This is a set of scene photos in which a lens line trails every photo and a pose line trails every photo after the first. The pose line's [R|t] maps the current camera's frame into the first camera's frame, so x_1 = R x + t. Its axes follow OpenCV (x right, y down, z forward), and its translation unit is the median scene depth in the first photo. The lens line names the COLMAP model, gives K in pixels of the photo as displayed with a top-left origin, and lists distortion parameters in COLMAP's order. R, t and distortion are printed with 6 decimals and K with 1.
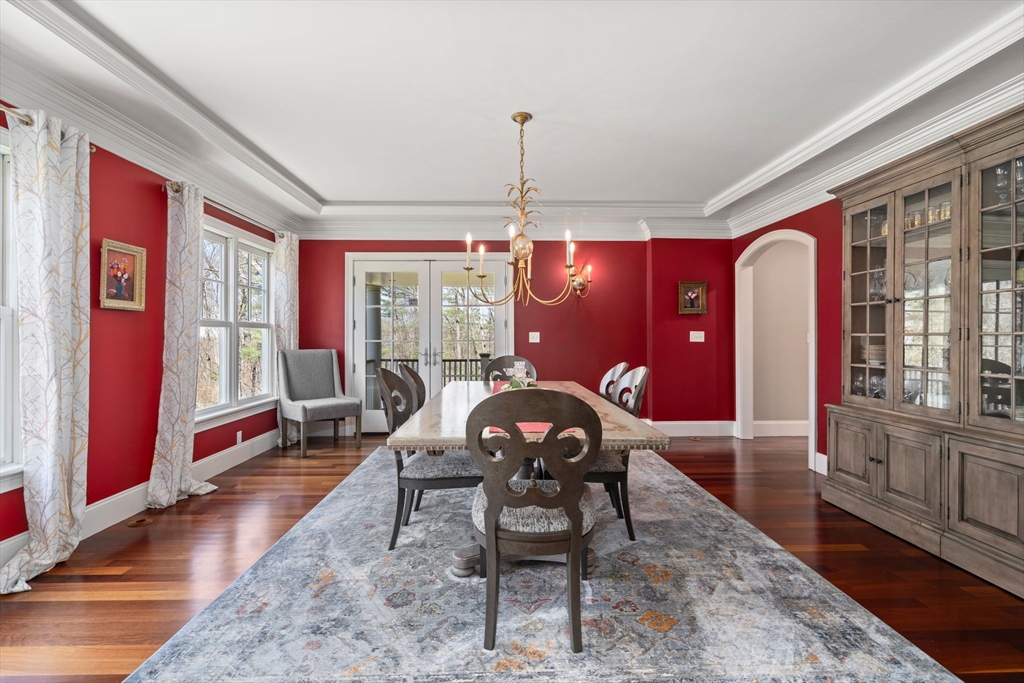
lens RADIAL K [[466.3, 0, 510.8], [0, 466.3, 337.5], [0, 0, 1]] dist [-0.003665, -0.000365]
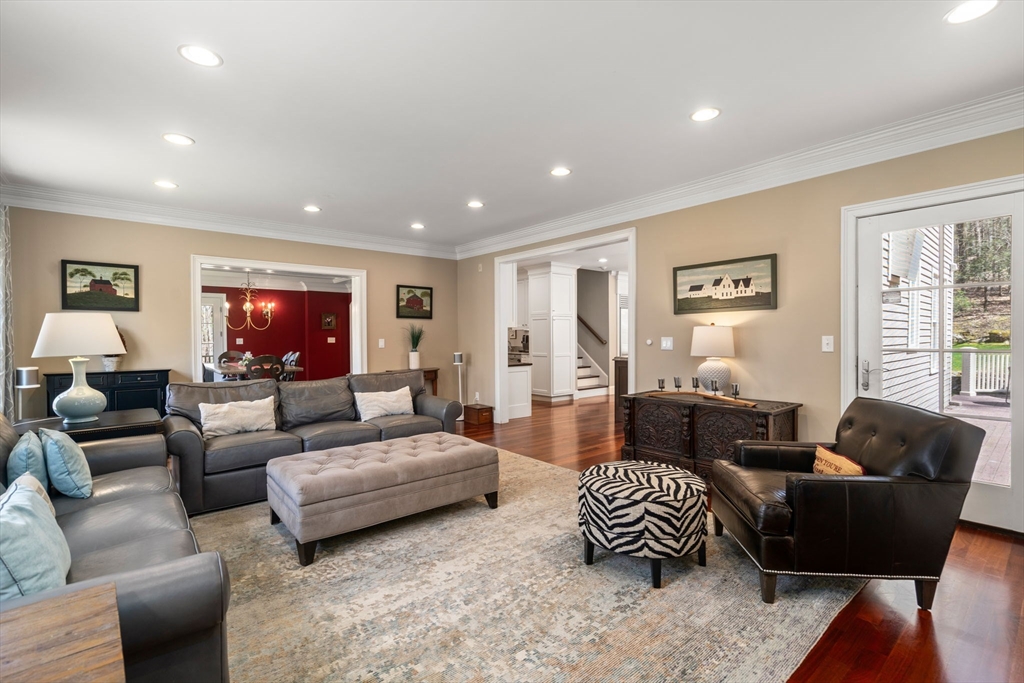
lens RADIAL K [[466.3, 0, 513.2], [0, 466.3, 339.4], [0, 0, 1]] dist [-0.003665, -0.000365]
pose [[0.783516, -0.006303, 0.621340, -0.306482], [0.001231, 0.999962, 0.008591, -0.027147], [-0.621371, -0.005967, 0.783494, -1.369437]]
